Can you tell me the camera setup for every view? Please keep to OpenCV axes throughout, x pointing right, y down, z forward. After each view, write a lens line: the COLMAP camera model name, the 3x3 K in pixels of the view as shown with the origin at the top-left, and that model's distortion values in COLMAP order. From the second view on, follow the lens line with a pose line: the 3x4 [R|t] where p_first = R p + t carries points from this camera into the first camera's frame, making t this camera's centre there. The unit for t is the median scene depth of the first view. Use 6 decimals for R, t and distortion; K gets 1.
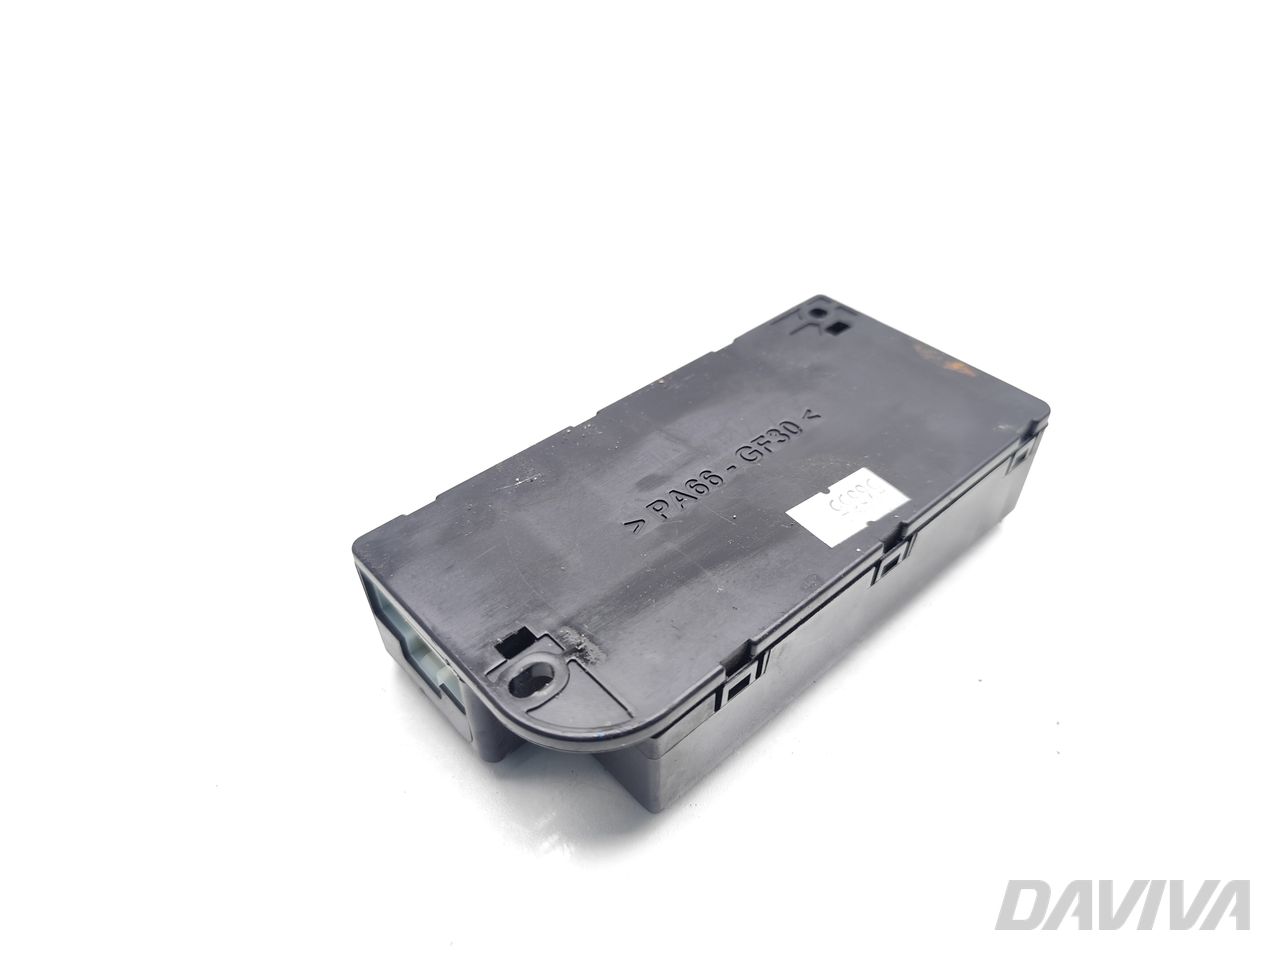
lens RADIAL K [[919.6, 0, 640.1], [0, 919.6, 479.2], [0, 0, 1]] dist [0.012229, 0.000261]
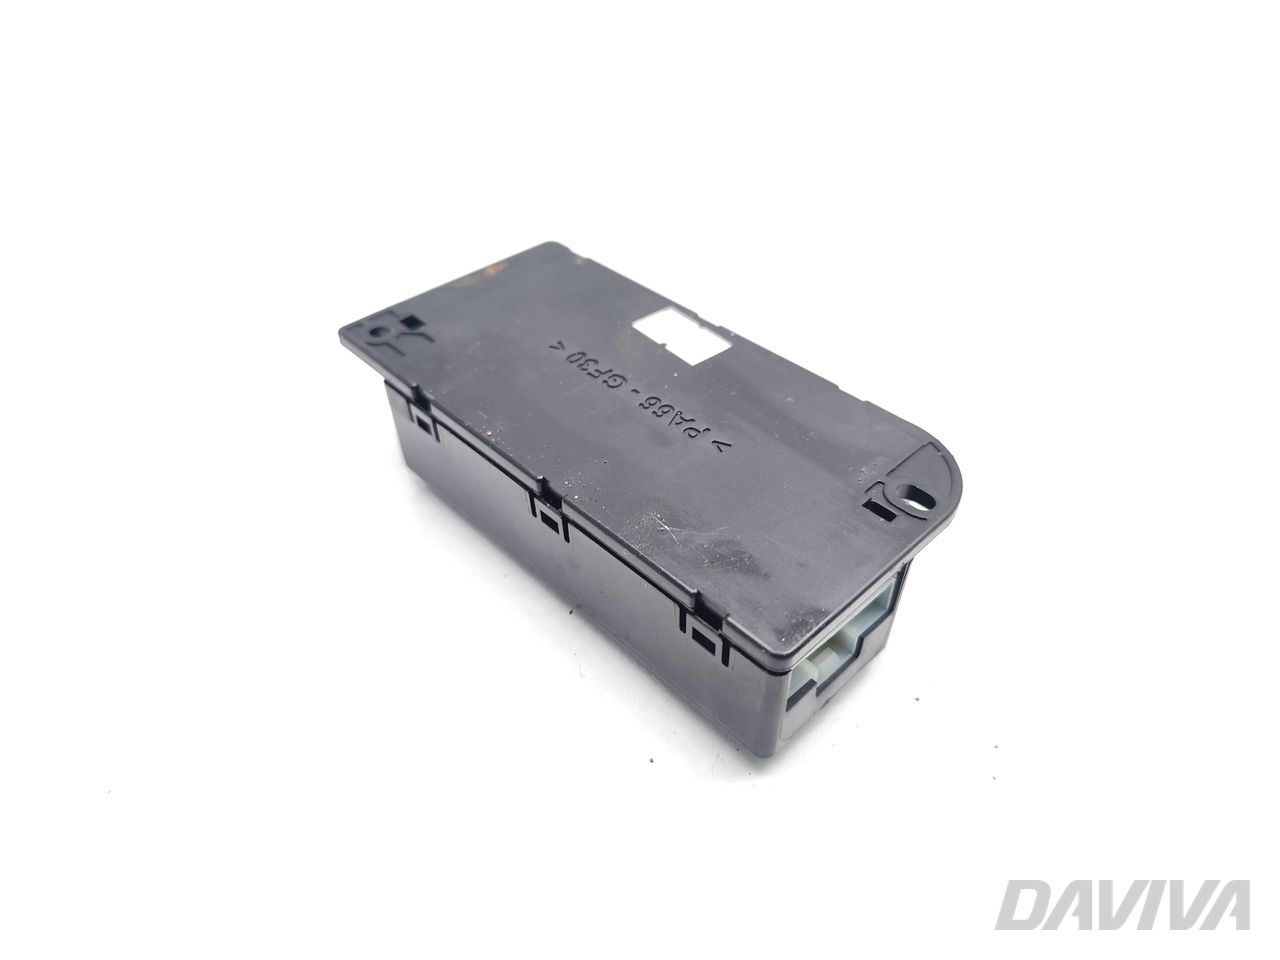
lens RADIAL K [[919.6, 0, 641.7], [0, 919.6, 478.2], [0, 0, 1]] dist [0.012229, 0.000261]
pose [[-0.029360, -0.657387, 0.752981, -0.727259], [0.662712, 0.551139, 0.507010, -0.464866], [-0.748299, 0.513896, 0.419476, 0.561900]]
